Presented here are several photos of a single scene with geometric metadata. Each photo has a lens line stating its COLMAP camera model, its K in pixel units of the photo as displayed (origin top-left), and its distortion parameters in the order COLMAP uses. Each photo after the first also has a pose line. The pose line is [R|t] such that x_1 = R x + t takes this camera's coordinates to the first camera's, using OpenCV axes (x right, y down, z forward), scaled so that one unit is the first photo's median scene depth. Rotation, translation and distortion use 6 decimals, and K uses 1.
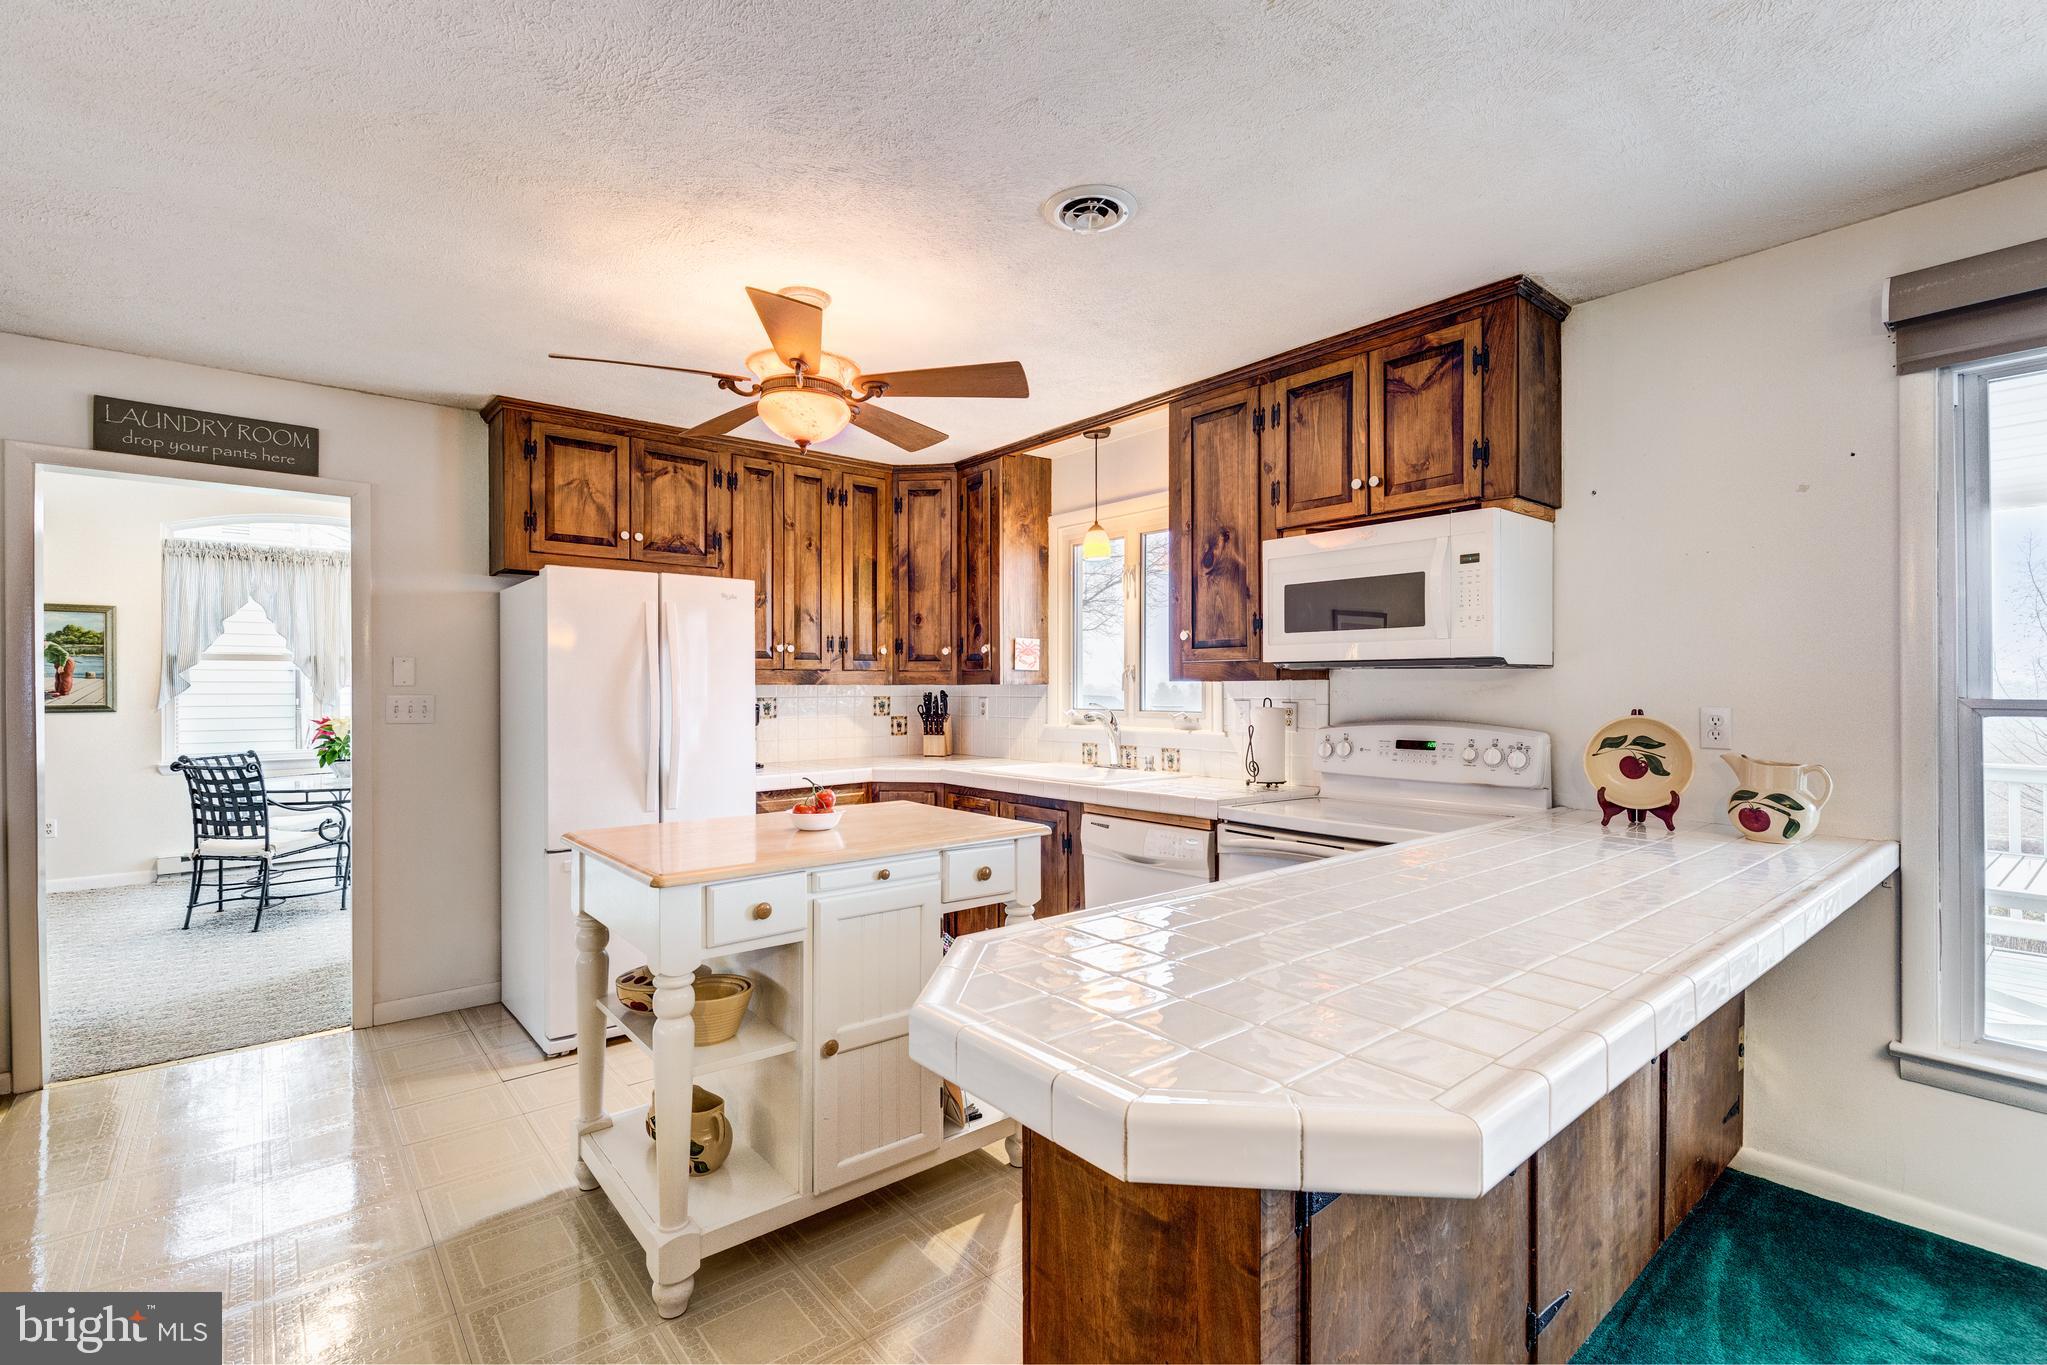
lens RADIAL K [[920.8, 0, 1023.5], [0, 920.8, 682.5], [0, 0, 1]] dist [0.016479, 0.000439]
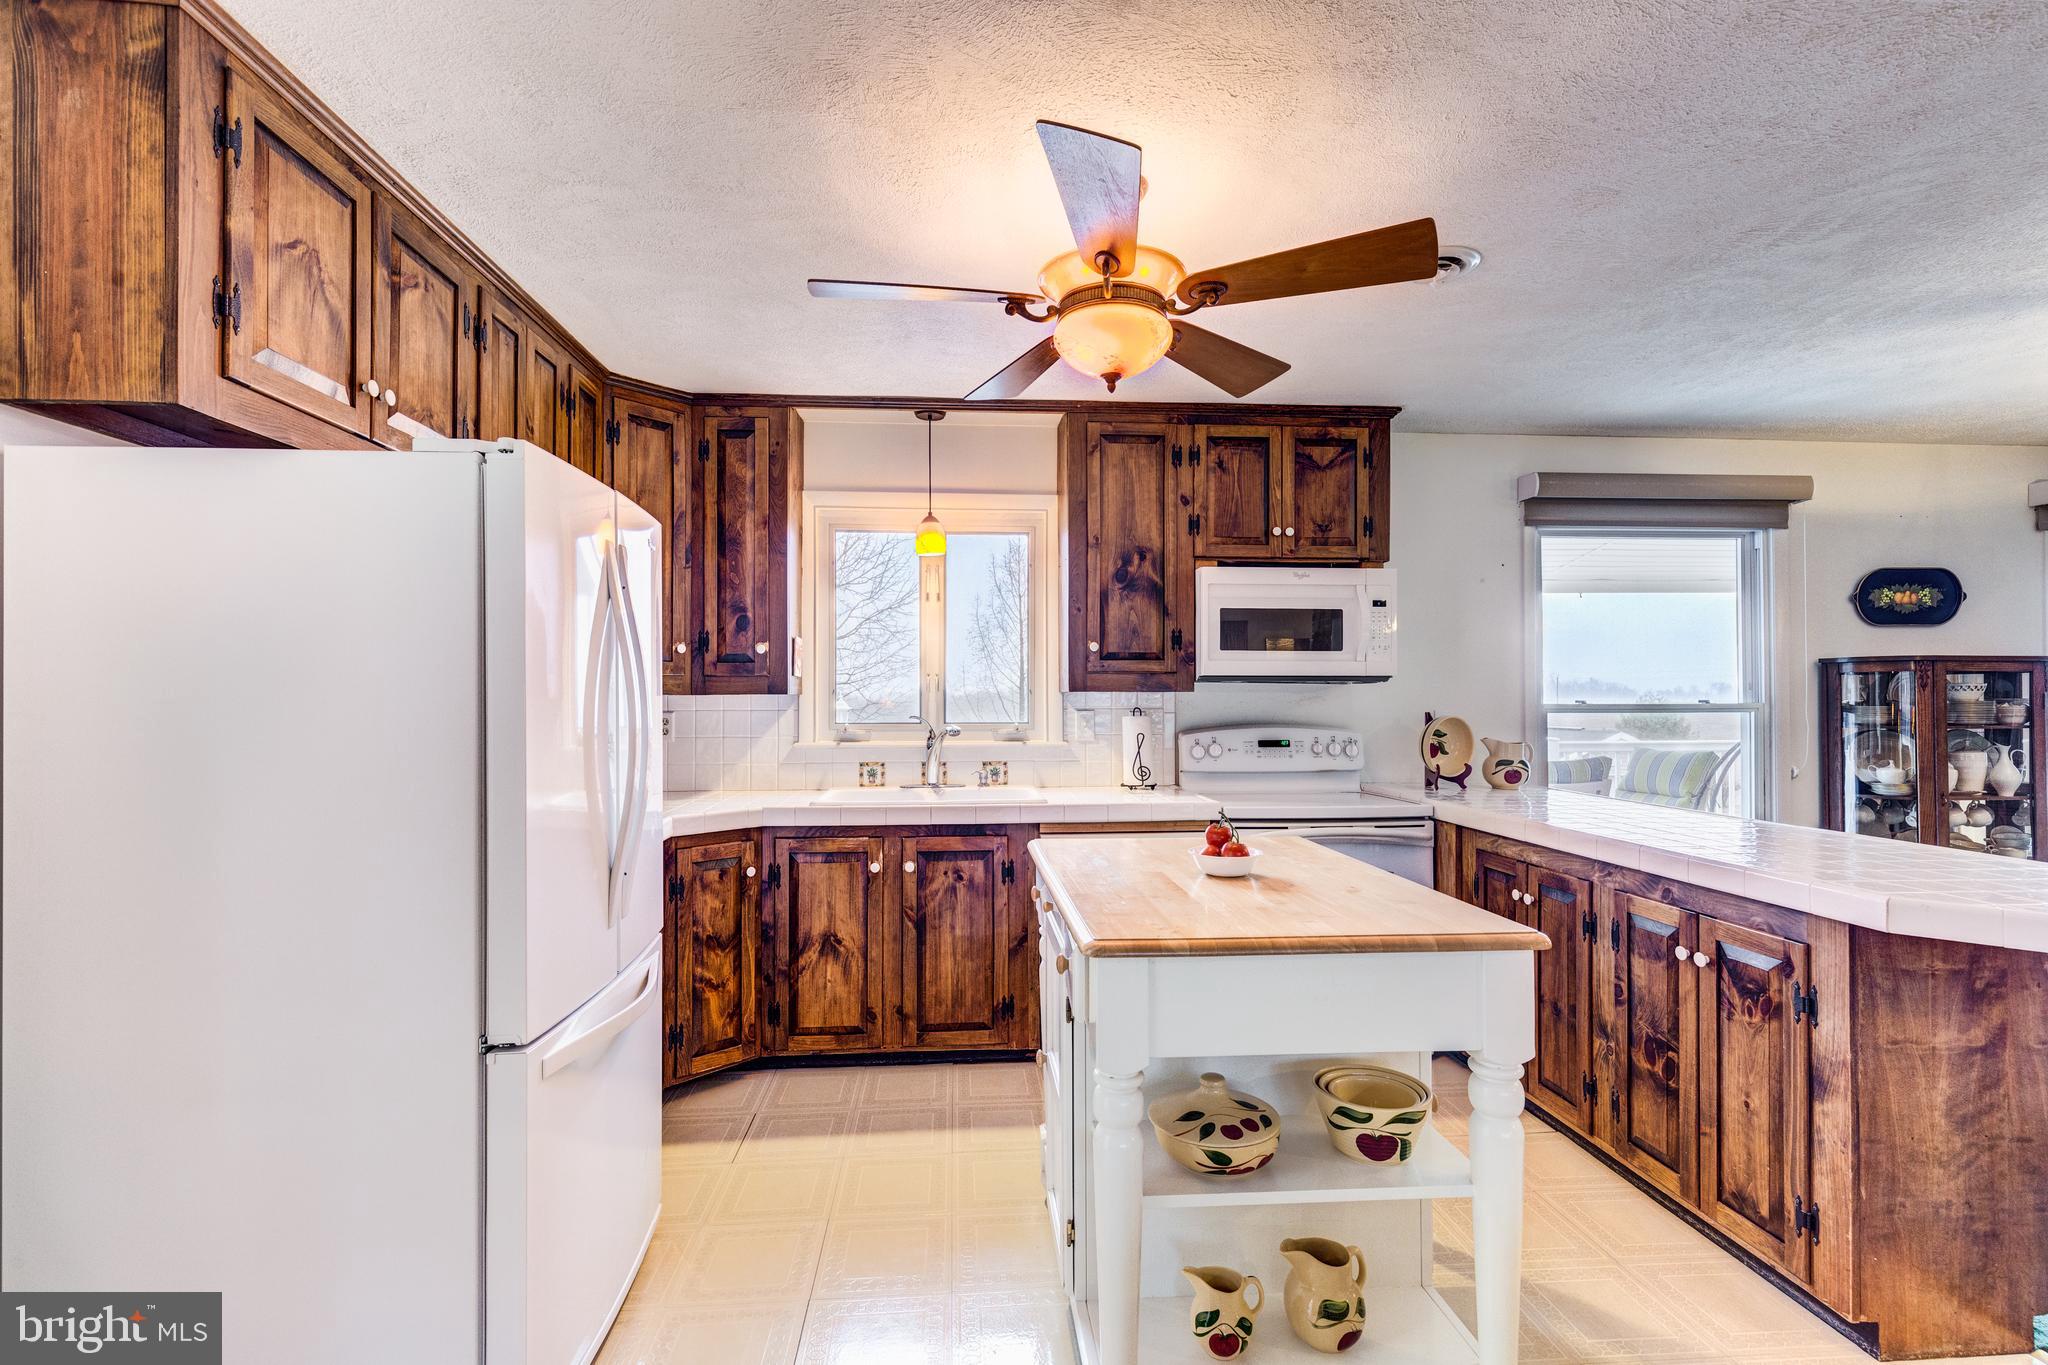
lens RADIAL K [[921.3, 0, 1024.0], [0, 921.3, 682.5], [0, 0, 1]] dist [0.016479, 0.000439]
pose [[0.581113, 0.013638, 0.813709, -0.733991], [-0.004358, 0.999897, -0.013647, 0.002538], [-0.813812, 0.004384, 0.581112, 0.503311]]
